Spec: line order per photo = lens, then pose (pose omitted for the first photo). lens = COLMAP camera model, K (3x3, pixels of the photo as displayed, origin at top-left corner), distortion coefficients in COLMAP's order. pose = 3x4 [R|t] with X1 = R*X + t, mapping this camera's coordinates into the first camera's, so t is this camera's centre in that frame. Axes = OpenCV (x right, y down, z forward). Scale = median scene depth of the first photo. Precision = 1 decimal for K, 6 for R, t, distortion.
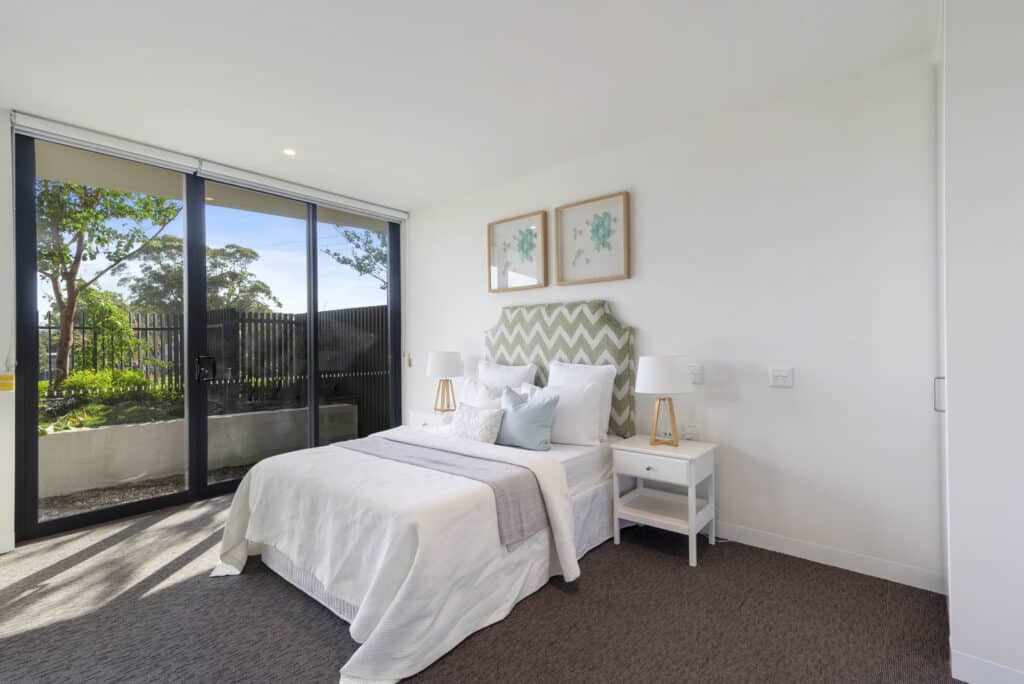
lens RADIAL K [[473.0, 0, 518.4], [0, 473.0, 343.8], [0, 0, 1]] dist [0.014581, -0.001126]
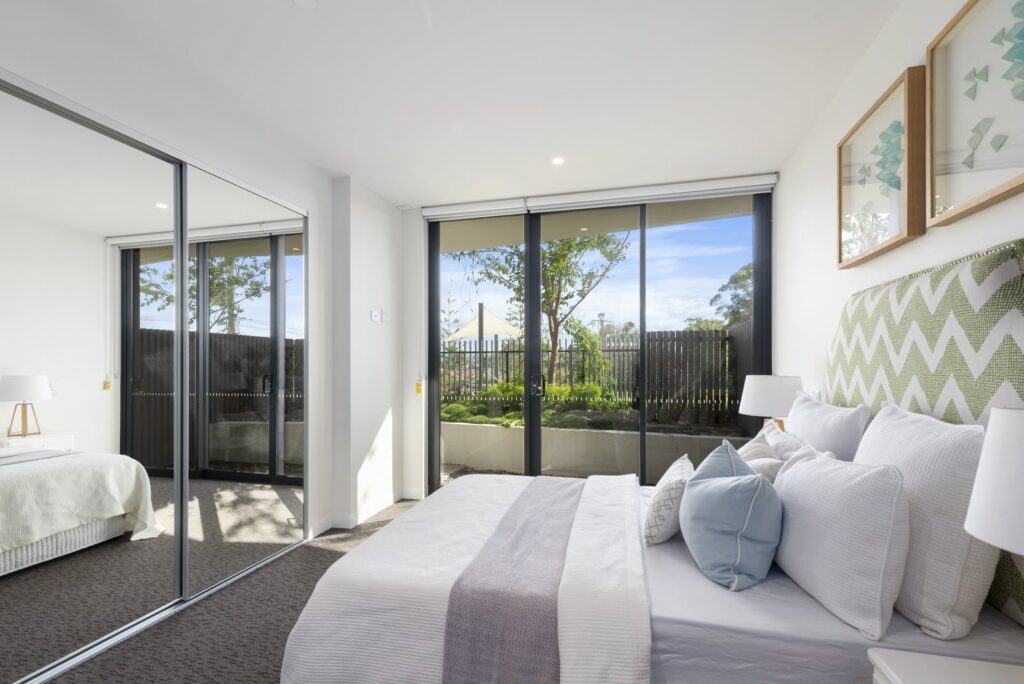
lens RADIAL K [[473.0, 0, 483.1], [0, 473.0, 367.8], [0, 0, 1]] dist [0.014581, -0.001126]
pose [[0.409174, 0.011384, -0.912385, 0.307134], [-0.002876, 0.999933, 0.011186, 0.000228], [0.912452, -0.001953, 0.409180, 0.443756]]
